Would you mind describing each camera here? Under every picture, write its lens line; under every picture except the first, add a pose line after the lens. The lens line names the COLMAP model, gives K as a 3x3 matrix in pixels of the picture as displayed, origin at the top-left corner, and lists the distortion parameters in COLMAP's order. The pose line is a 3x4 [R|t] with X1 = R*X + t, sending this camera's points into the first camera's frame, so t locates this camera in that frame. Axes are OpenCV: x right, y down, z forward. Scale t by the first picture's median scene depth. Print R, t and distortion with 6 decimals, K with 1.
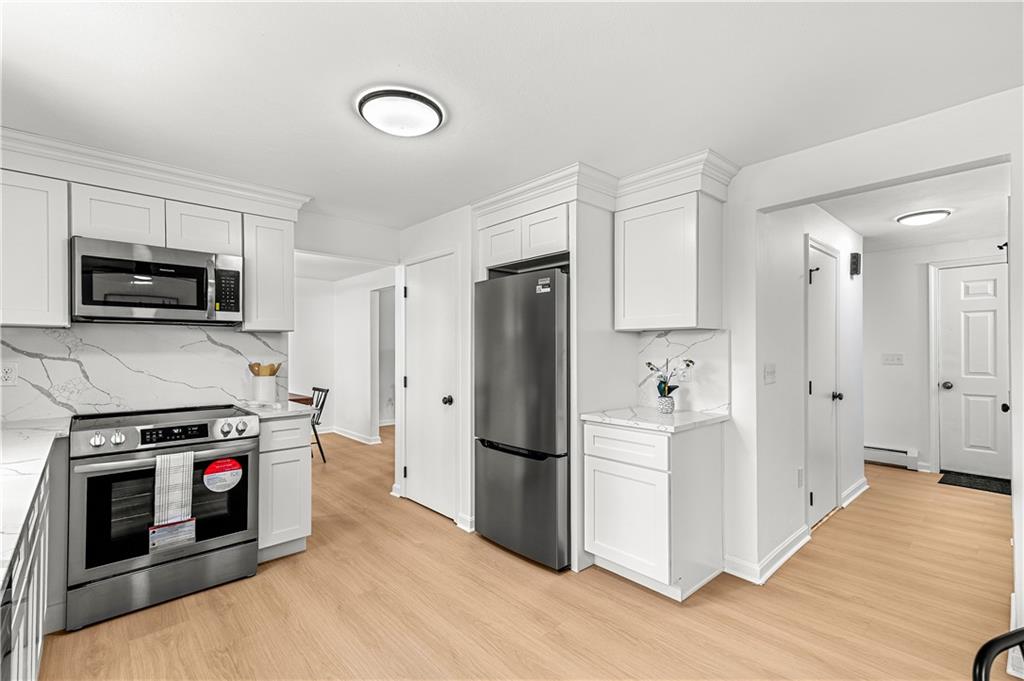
lens RADIAL K [[454.8, 0, 514.5], [0, 454.8, 348.1], [0, 0, 1]] dist [0.025169, 0.000256]
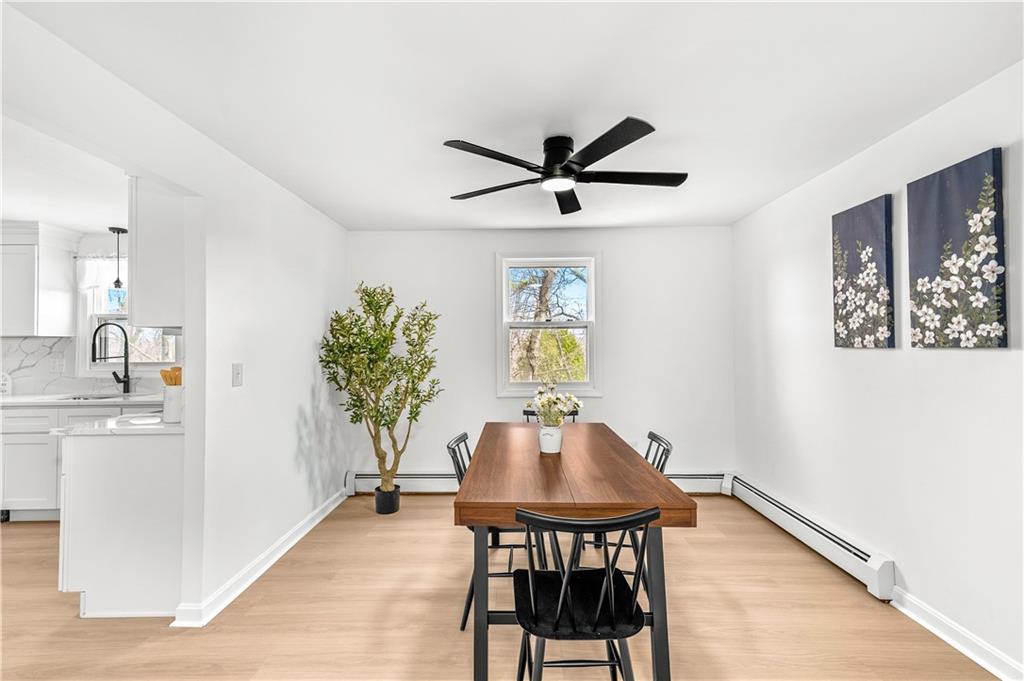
lens RADIAL K [[454.8, 0, 519.0], [0, 454.8, 336.9], [0, 0, 1]] dist [0.025169, 0.000256]
pose [[-0.691164, -0.008117, -0.722652, -0.442509], [0.010596, 0.999716, -0.021363, 0.003214], [0.722620, -0.022422, -0.690882, 2.321028]]
